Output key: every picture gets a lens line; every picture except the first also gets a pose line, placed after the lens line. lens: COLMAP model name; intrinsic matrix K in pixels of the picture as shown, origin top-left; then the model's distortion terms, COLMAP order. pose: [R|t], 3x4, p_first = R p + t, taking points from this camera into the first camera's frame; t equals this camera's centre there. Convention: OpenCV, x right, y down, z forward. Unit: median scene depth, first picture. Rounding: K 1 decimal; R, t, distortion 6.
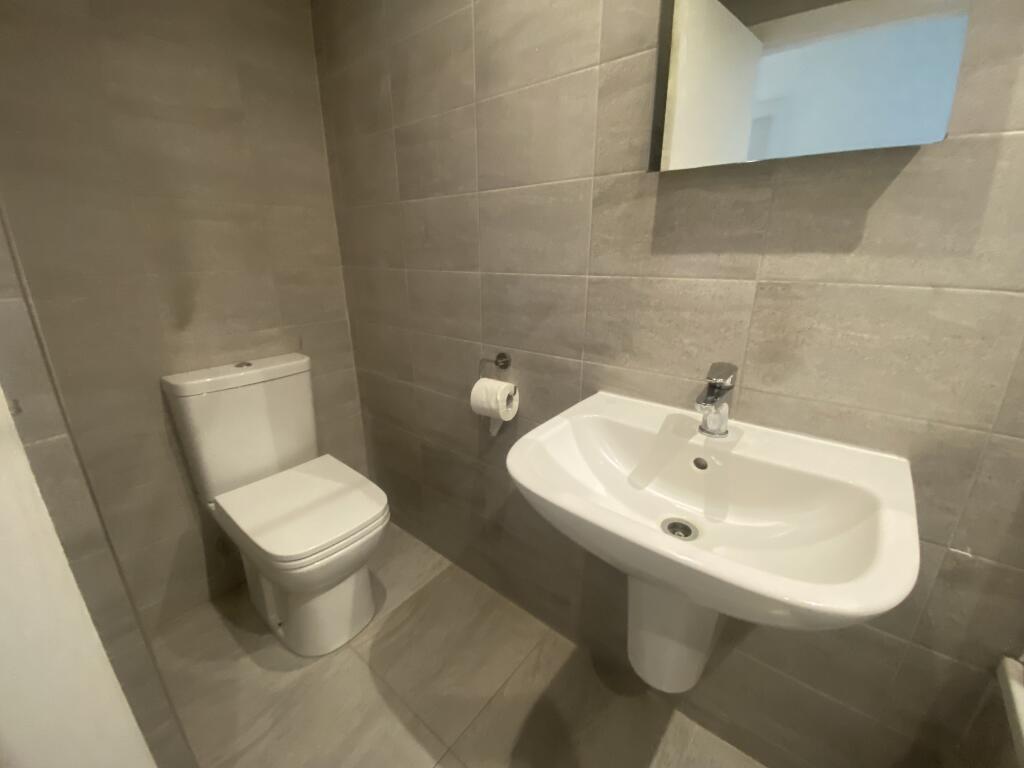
lens RADIAL K [[414.9, 0, 512.0], [0, 414.9, 384.0], [0, 0, 1]] dist [0.002304, 0.000009]
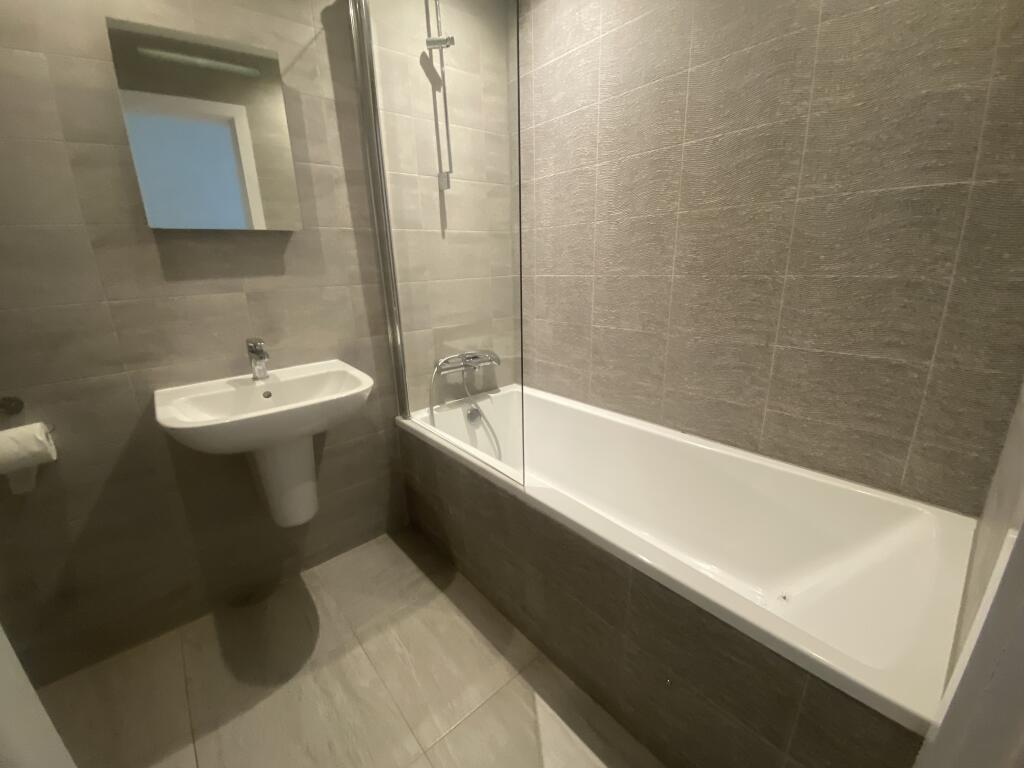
lens RADIAL K [[414.9, 0, 512.0], [0, 414.9, 384.0], [0, 0, 1]] dist [0.002304, 0.000009]
pose [[0.145776, -0.288115, 0.946435, -1.018965], [0.340060, 0.912956, 0.225545, 0.099821], [-0.929036, 0.288966, 0.231064, -0.370846]]
